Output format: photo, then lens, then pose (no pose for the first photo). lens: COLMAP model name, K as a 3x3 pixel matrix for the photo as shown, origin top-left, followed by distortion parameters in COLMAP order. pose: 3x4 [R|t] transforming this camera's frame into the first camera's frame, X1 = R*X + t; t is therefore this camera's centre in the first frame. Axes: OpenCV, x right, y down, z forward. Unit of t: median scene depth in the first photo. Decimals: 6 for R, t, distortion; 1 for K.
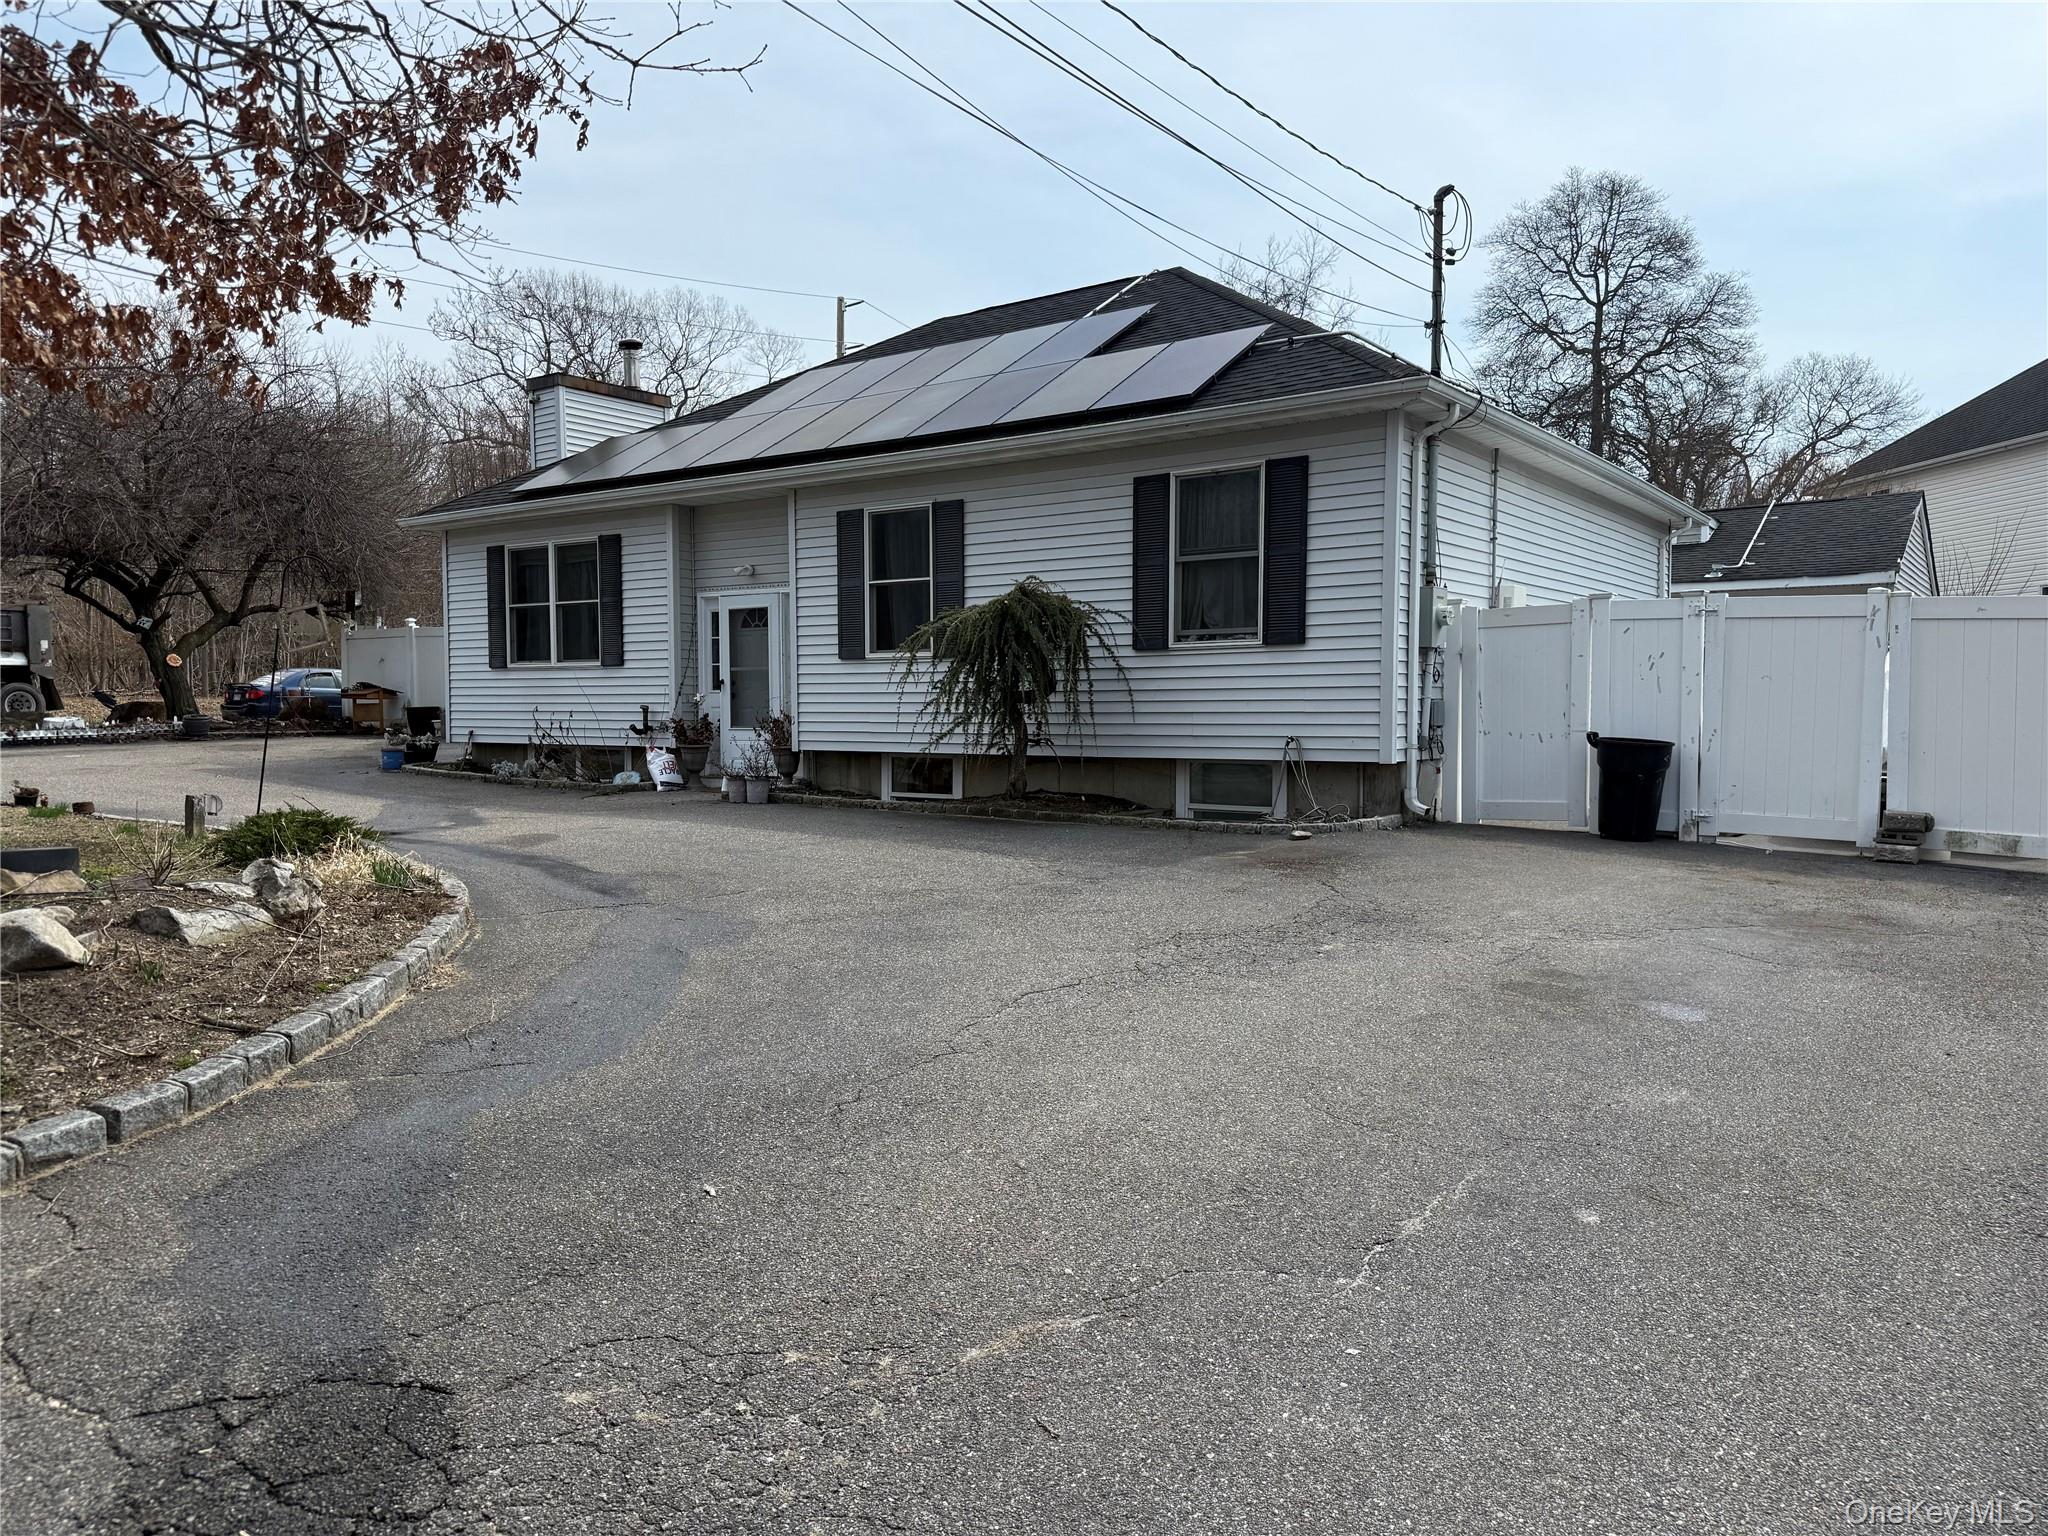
lens RADIAL K [[1417.3, 0, 1059.3], [0, 1417.3, 769.9], [0, 0, 1]] dist [0.096330, -0.095634]
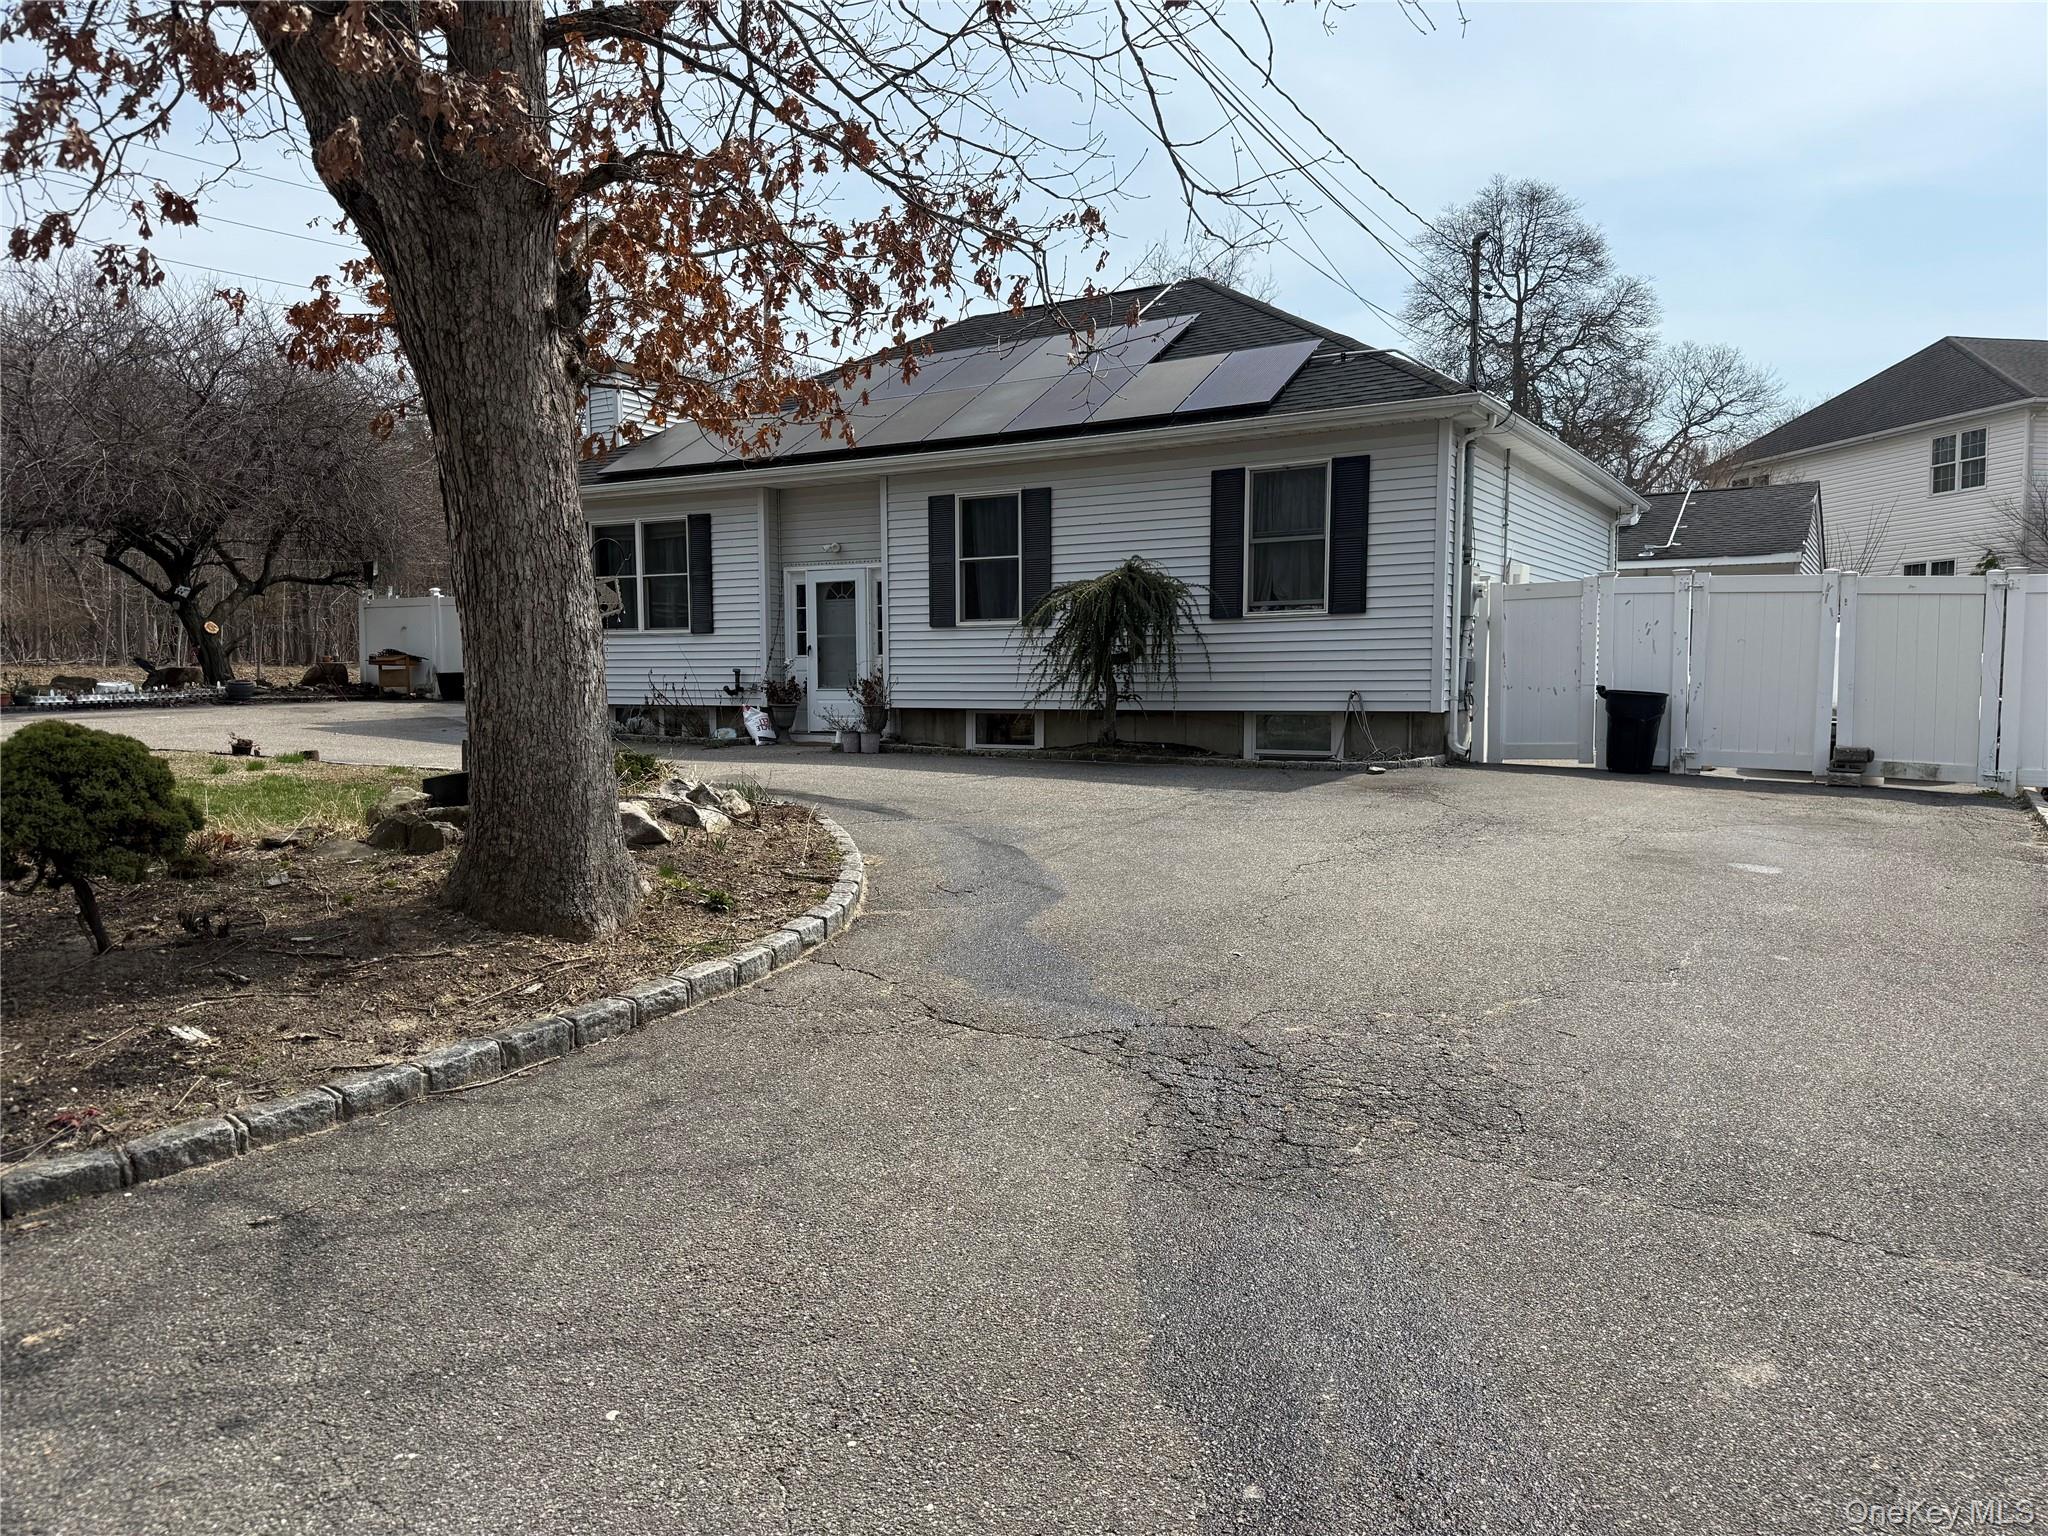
lens RADIAL K [[1417.3, 0, 1059.3], [0, 1417.3, 769.9], [0, 0, 1]] dist [0.096330, -0.095634]
pose [[0.996736, -0.007002, 0.080424, -0.146336], [0.005413, 0.999786, 0.019949, 0.014477], [-0.080546, -0.019449, 0.996561, -0.142837]]
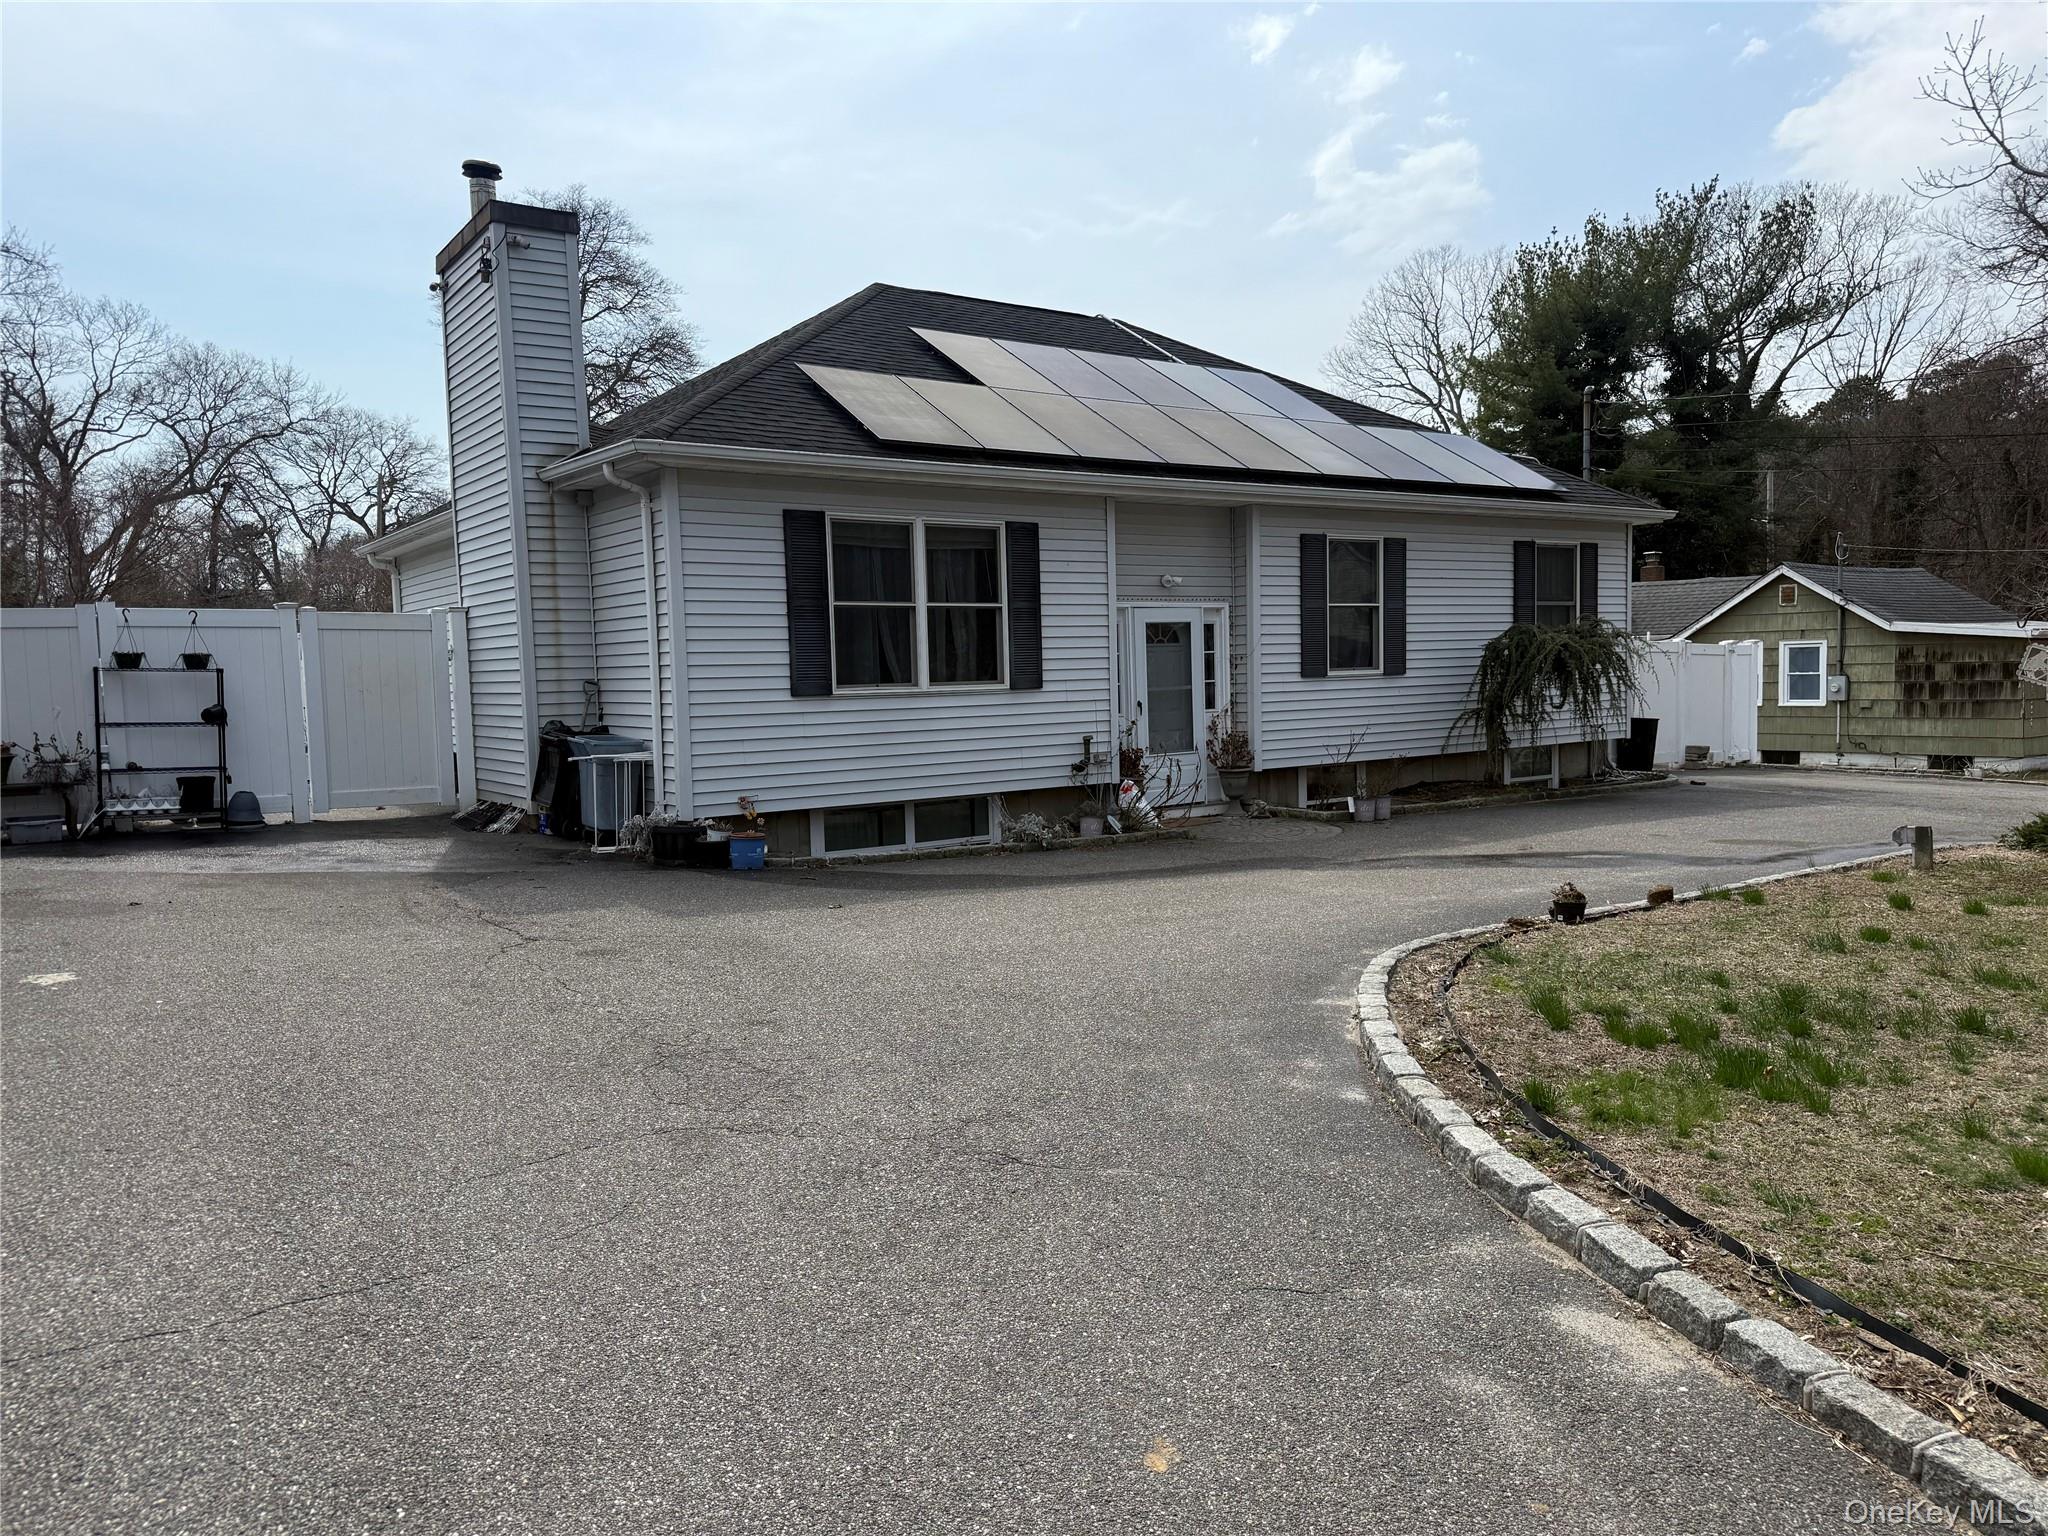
lens RADIAL K [[1402.5, 0, 1024.0], [0, 1402.5, 768.0], [0, 0, 1]] dist [0.064031, -0.085916]
pose [[0.343836, -0.073278, 0.936166, -1.200651], [0.068838, 0.996235, 0.052696, -0.080785], [-0.936503, 0.046325, 0.347586, 0.849149]]
